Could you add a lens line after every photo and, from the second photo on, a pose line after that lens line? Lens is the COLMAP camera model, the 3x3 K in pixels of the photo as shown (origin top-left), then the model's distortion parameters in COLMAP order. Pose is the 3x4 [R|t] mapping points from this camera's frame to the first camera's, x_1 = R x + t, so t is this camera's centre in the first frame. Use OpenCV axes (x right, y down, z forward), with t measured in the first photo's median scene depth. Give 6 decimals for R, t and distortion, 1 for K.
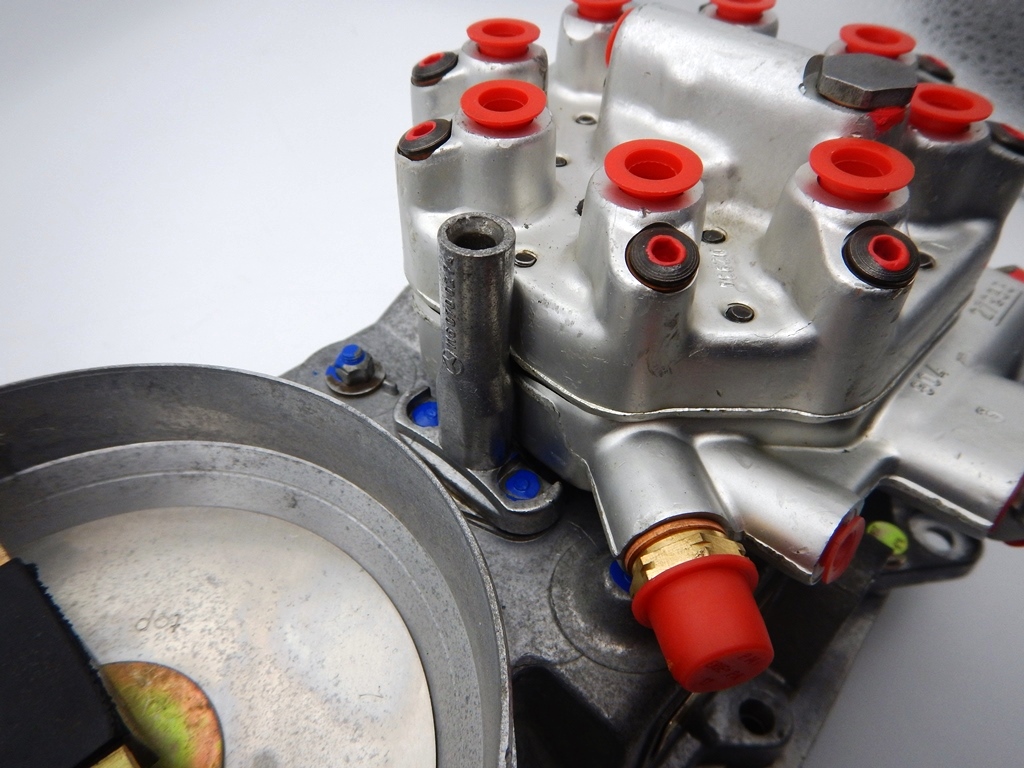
lens RADIAL K [[707.5, 0, 512.8], [0, 707.5, 383.5], [0, 0, 1]] dist [0.010845, 0.002639]
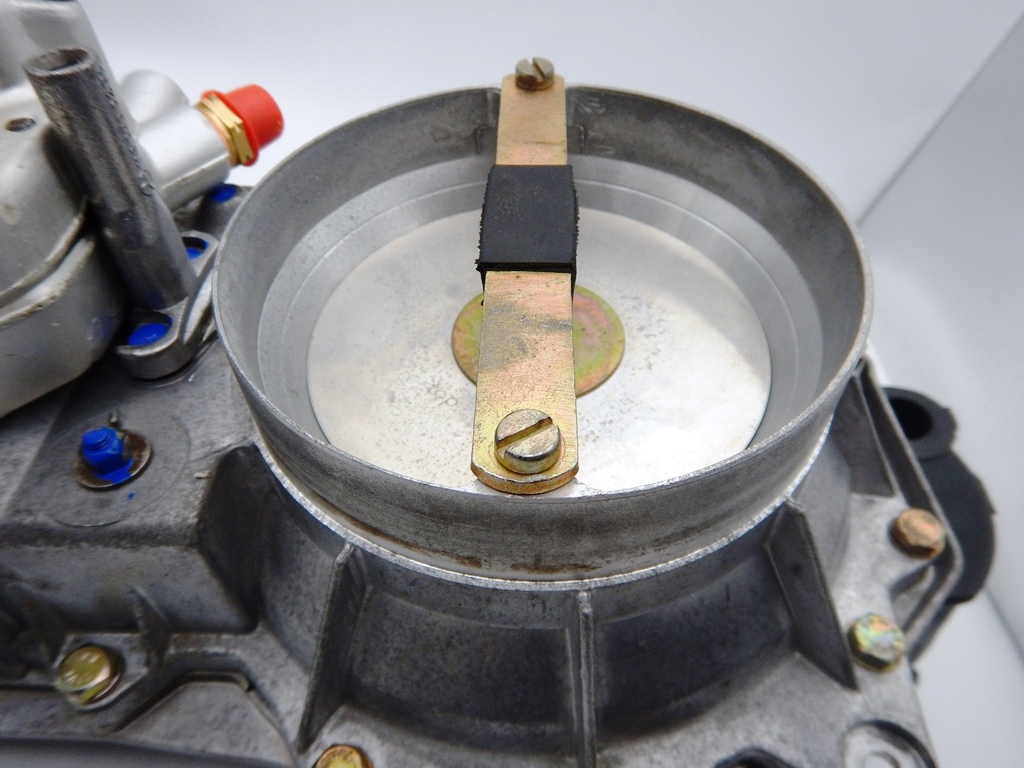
lens RADIAL K [[707.5, 0, 513.0], [0, 707.5, 384.3], [0, 0, 1]] dist [0.010845, 0.002639]
pose [[-0.674386, -0.567062, 0.472910, -1.135686], [0.513186, 0.100533, 0.852369, -0.629661], [-0.530889, 0.817517, 0.223210, 0.649161]]
